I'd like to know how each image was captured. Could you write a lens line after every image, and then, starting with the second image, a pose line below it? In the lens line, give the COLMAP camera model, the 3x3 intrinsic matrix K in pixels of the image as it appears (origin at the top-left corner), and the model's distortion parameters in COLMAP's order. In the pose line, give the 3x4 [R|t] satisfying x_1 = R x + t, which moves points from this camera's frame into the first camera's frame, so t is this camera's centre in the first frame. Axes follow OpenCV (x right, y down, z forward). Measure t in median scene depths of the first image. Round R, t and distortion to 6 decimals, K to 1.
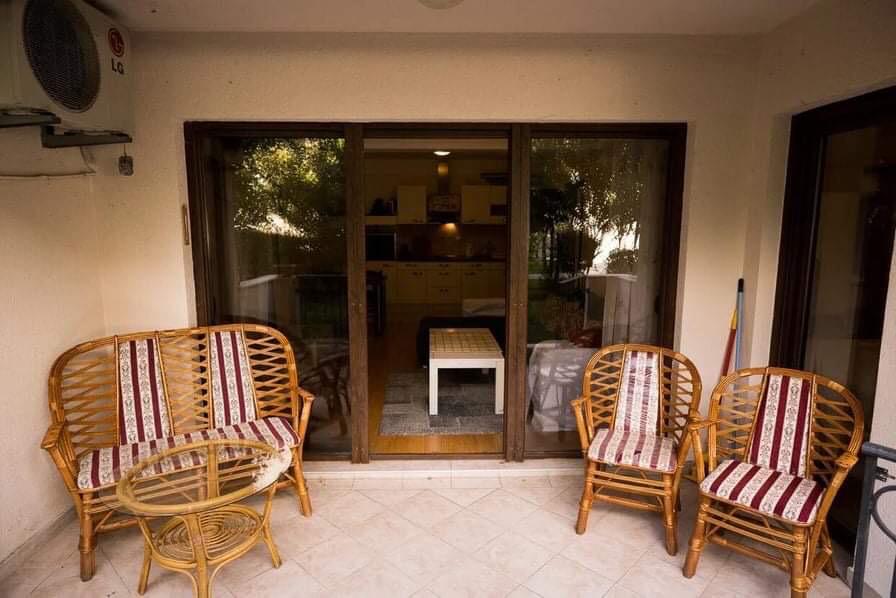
lens RADIAL K [[523.9, 0, 442.4], [0, 523.9, 295.2], [0, 0, 1]] dist [-0.003242, -0.000469]
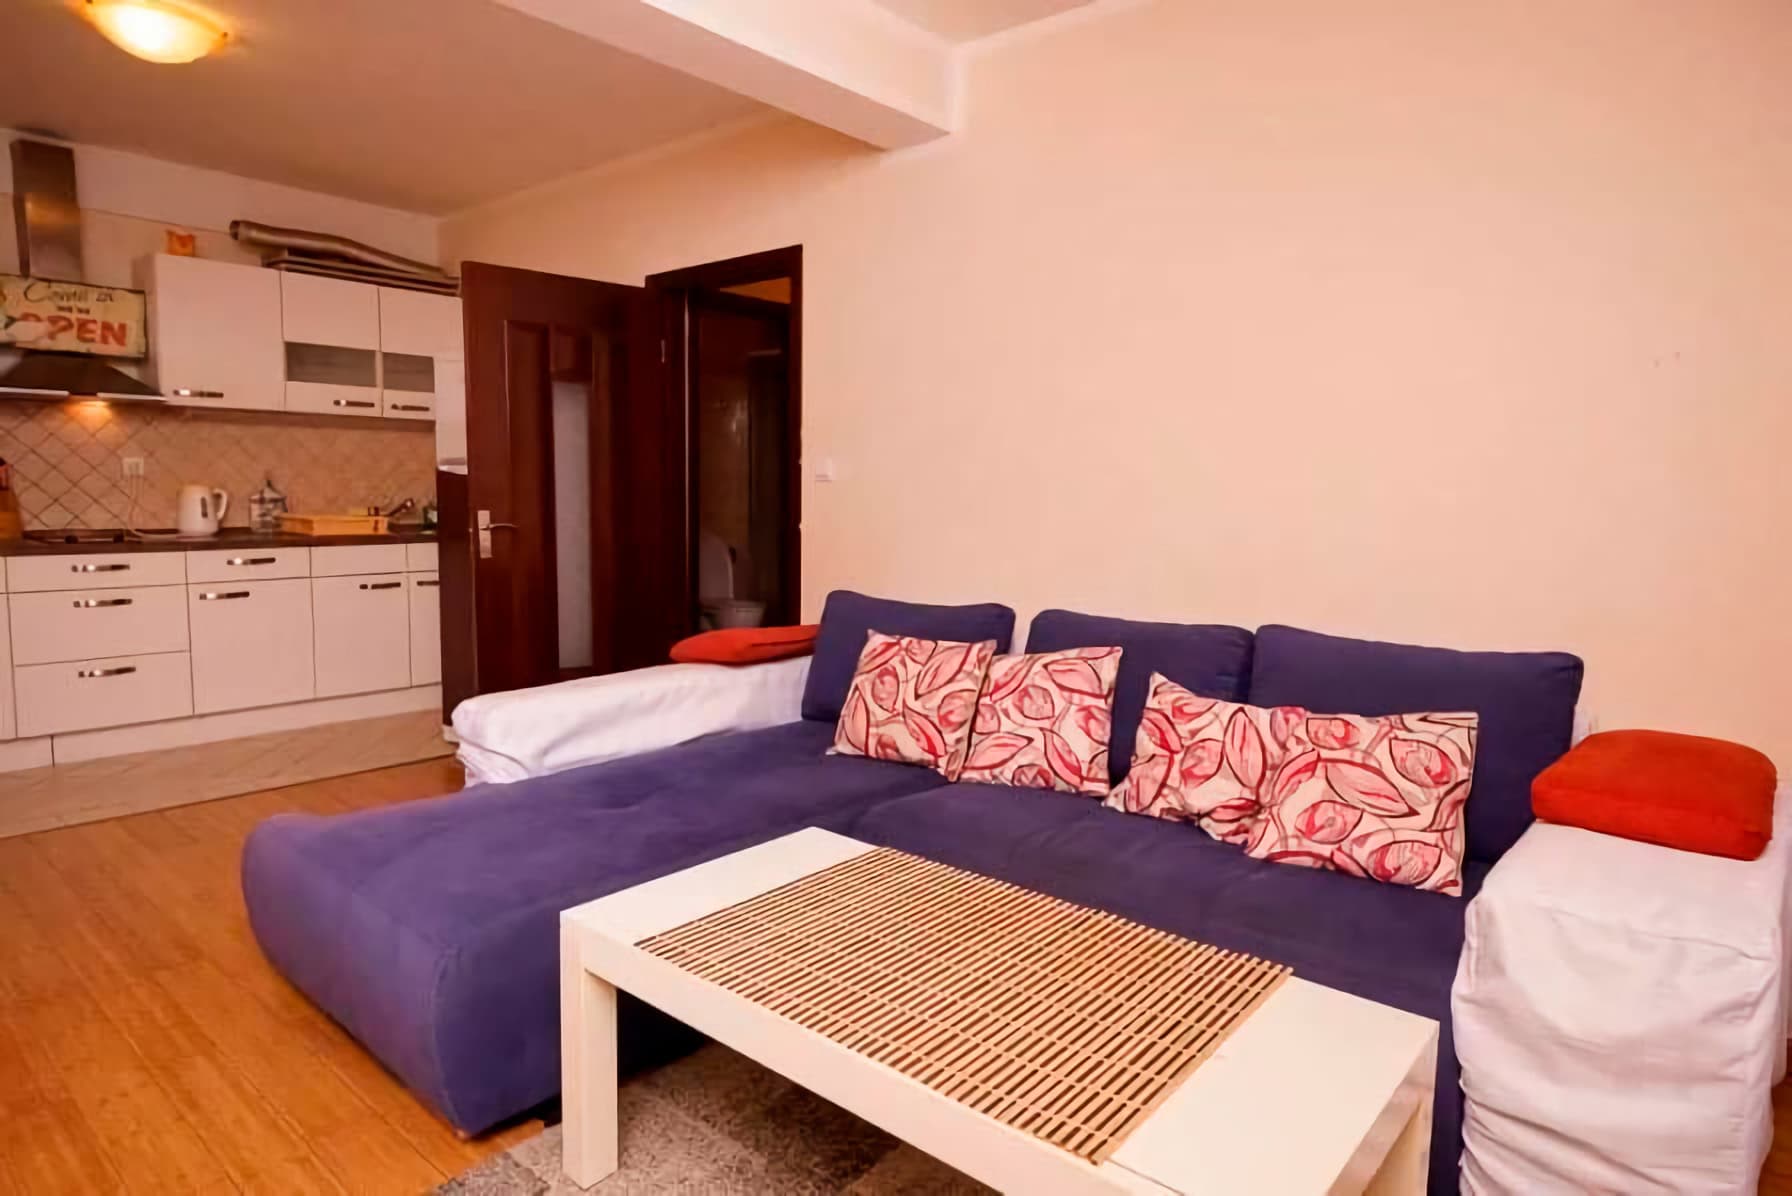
lens RADIAL K [[1037.6, 0, 896.0], [0, 1037.6, 598.0], [0, 0, 1]] dist [-0.002820, -0.002217]
pose [[0.659365, -0.070505, 0.748510, -0.112603], [0.084191, 0.996255, 0.019677, -0.021788], [-0.747094, 0.050043, 0.662832, 0.403739]]
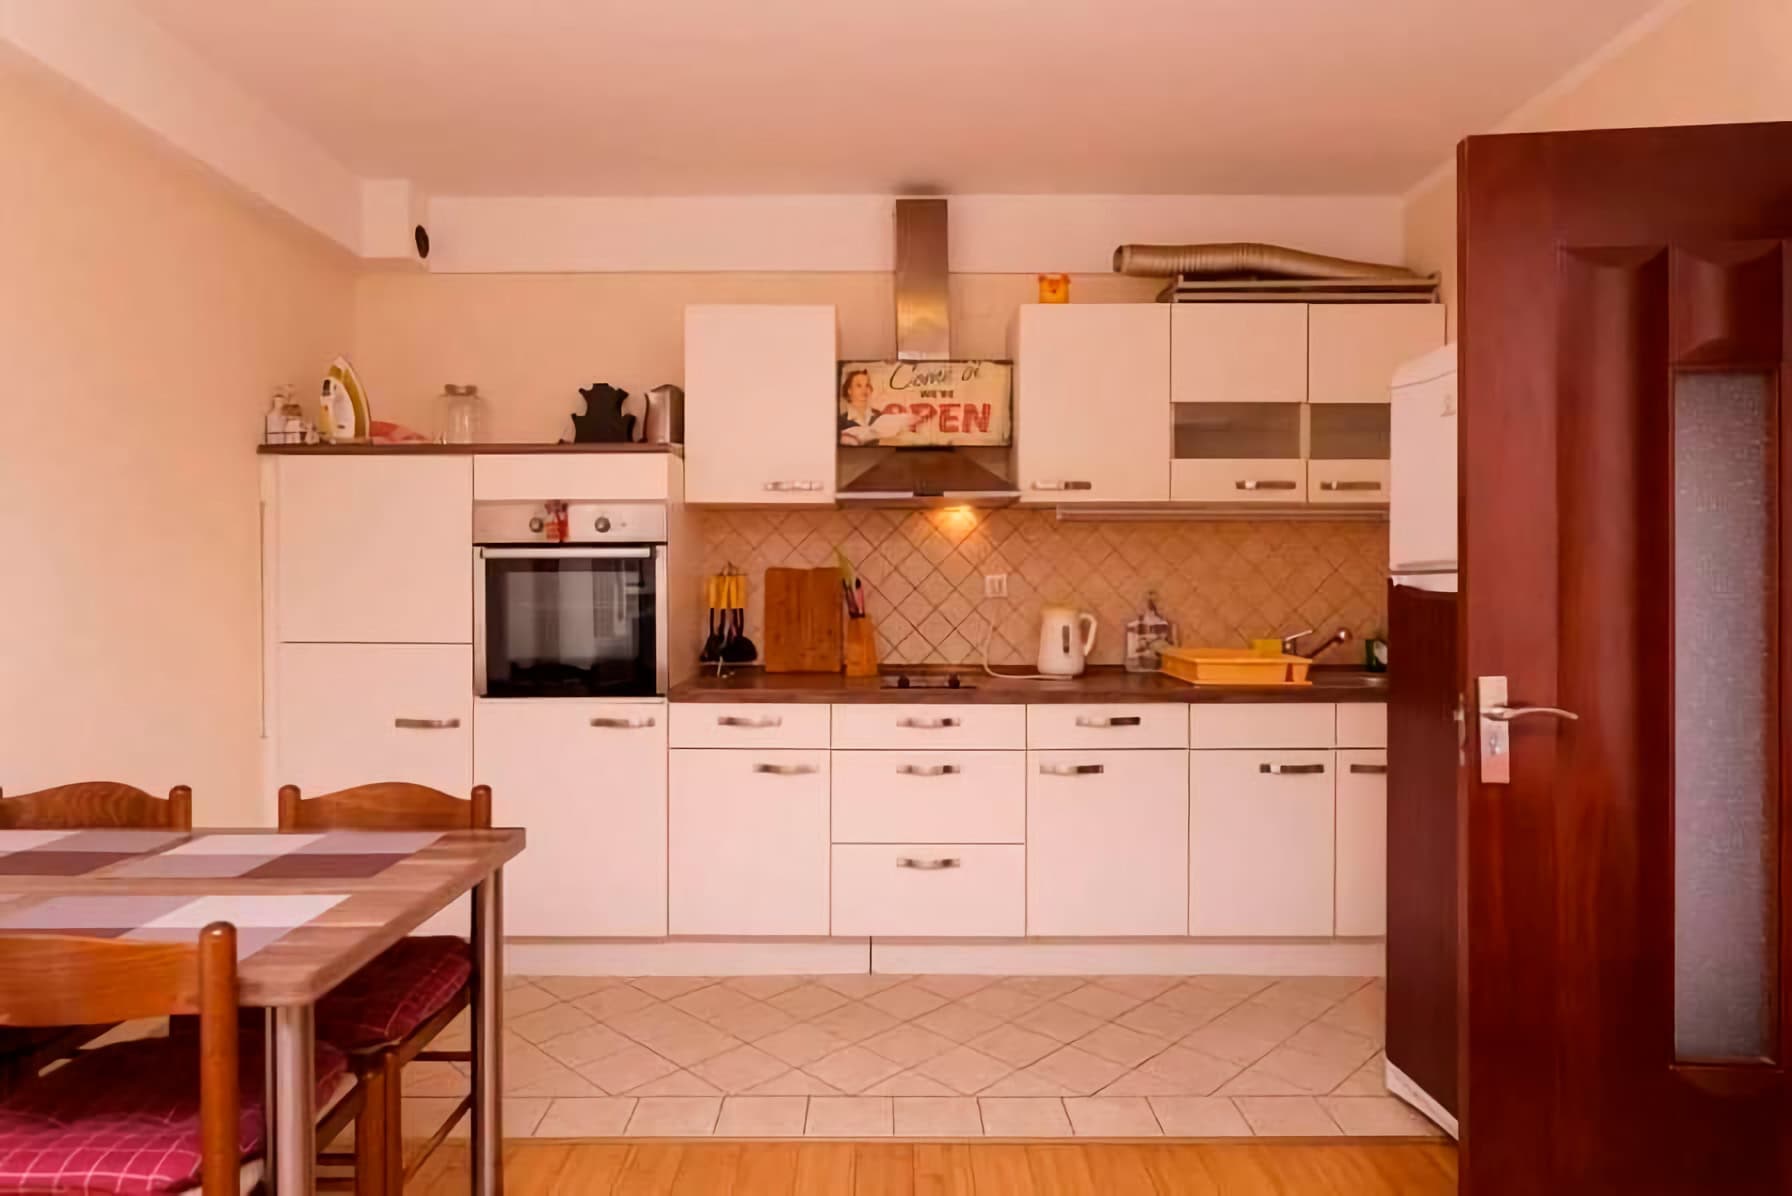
lens RADIAL K [[1047.8, 0, 884.7], [0, 1047.8, 590.3], [0, 0, 1]] dist [-0.003242, -0.000469]
pose [[0.999916, 0.000136, -0.012960, -0.007971], [-0.001783, 0.991887, -0.127111, -0.055757], [0.012837, 0.127123, 0.991804, 0.625493]]
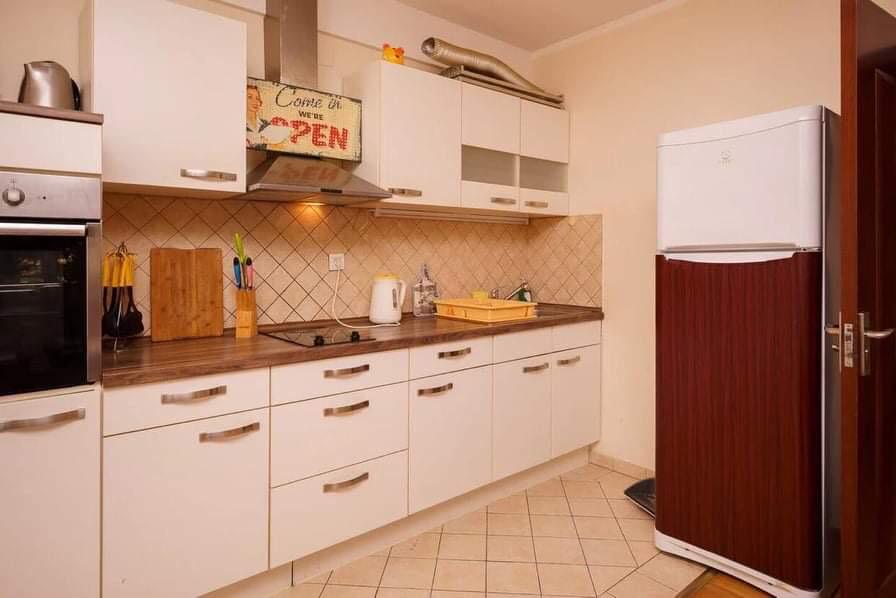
lens RADIAL K [[536.5, 0, 446.0], [0, 536.5, 254.1], [0, 0, 1]] dist [-0.004565, -0.001804]
pose [[0.771766, -0.001316, 0.635905, -0.111178], [0.091175, 0.989895, -0.108607, -0.077323], [-0.629336, 0.141798, 0.764087, 0.775674]]
